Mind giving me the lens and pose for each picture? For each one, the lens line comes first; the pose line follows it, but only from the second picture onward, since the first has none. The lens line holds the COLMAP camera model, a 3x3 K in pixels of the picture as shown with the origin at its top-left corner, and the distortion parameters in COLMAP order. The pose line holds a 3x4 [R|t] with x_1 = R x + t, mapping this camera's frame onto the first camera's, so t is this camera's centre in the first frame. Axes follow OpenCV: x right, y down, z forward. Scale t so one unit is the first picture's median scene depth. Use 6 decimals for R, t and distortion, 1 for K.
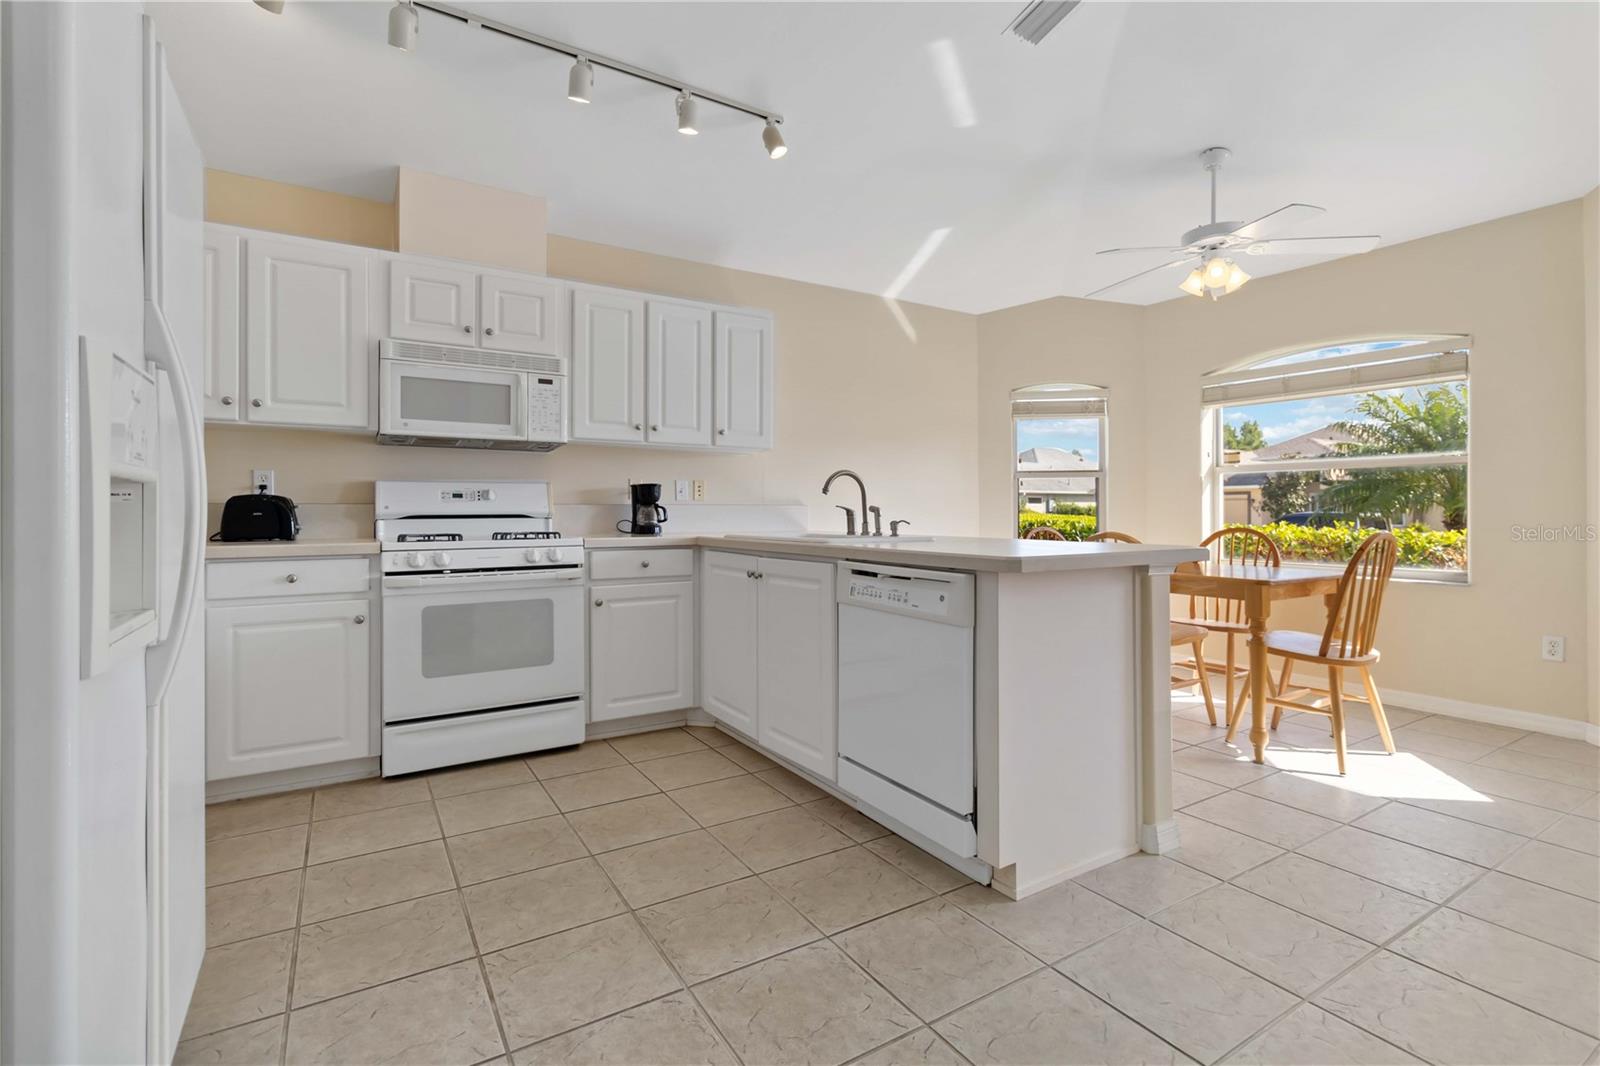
lens RADIAL K [[742.5, 0, 807.6], [0, 742.5, 512.1], [0, 0, 1]] dist [0.002647, 0.001013]
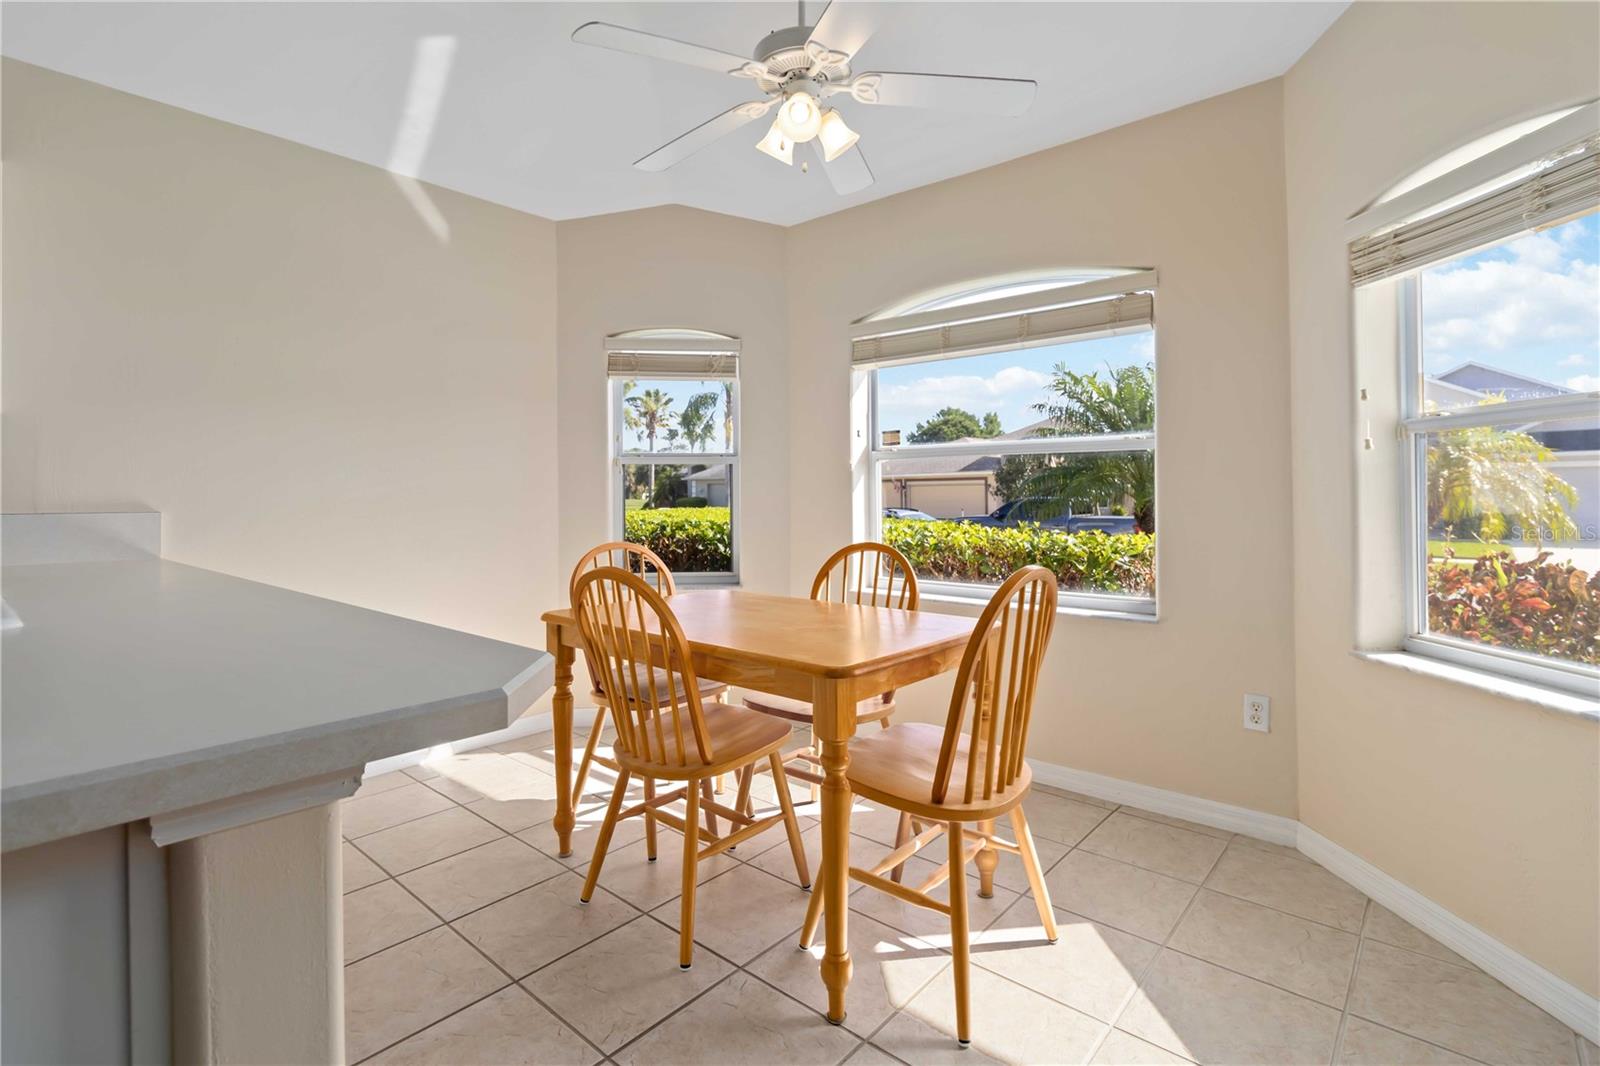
lens RADIAL K [[742.5, 0, 828.6], [0, 742.5, 489.0], [0, 0, 1]] dist [0.002647, 0.001013]
pose [[0.952431, -0.005301, 0.304707, 0.292567], [0.008151, 0.999934, -0.008081, -0.018160], [-0.304644, 0.010181, 0.952412, 0.328227]]
